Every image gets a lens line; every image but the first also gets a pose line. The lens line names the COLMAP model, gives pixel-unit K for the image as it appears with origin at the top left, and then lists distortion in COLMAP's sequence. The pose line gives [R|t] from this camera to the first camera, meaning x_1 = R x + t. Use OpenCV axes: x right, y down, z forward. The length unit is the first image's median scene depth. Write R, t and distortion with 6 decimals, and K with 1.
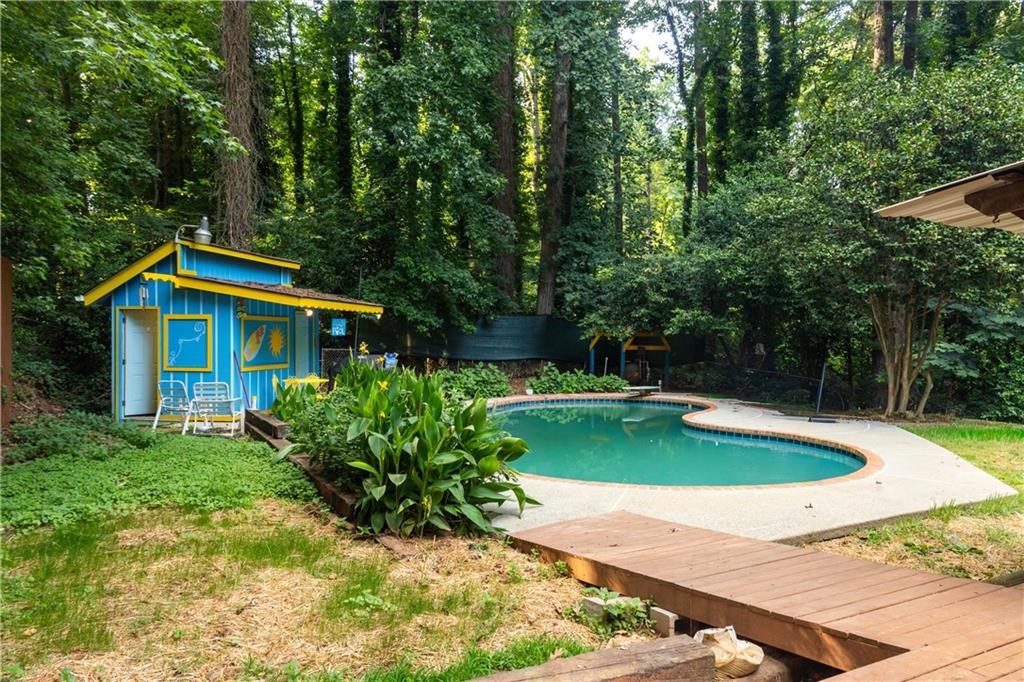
lens RADIAL K [[668.7, 0, 512.0], [0, 668.7, 341.0], [0, 0, 1]] dist [0.027295, -0.000300]
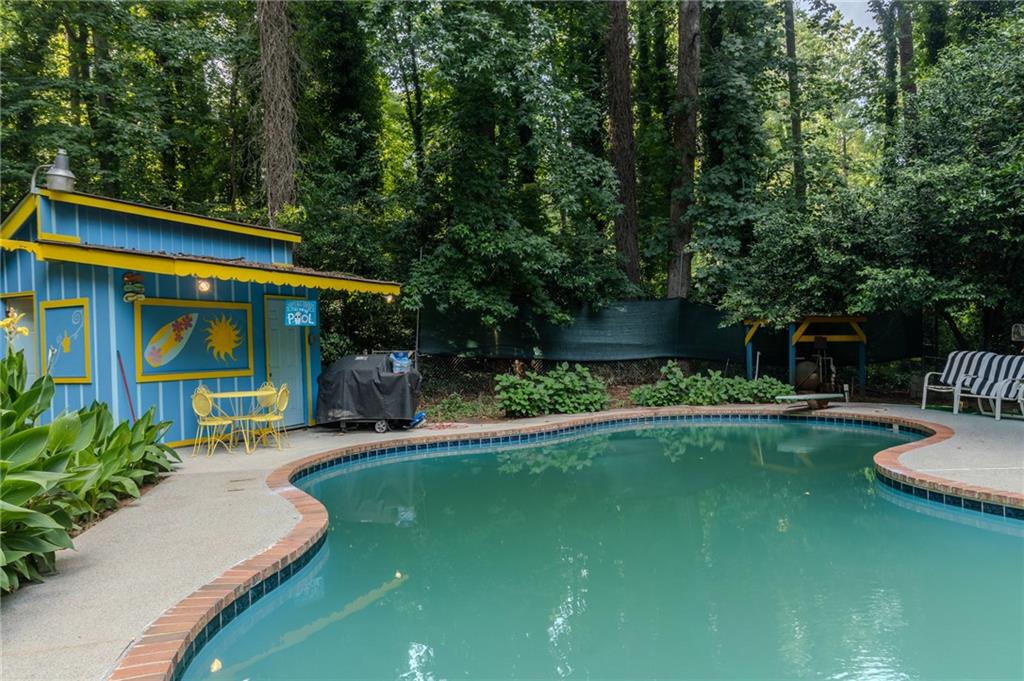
lens RADIAL K [[668.7, 0, 512.0], [0, 668.7, 340.5], [0, 0, 1]] dist [0.027295, -0.000300]
pose [[0.963820, -0.033738, -0.264412, 0.088286], [0.030783, 0.999409, -0.015314, 0.017139], [0.264772, 0.006620, 0.964288, 0.298997]]
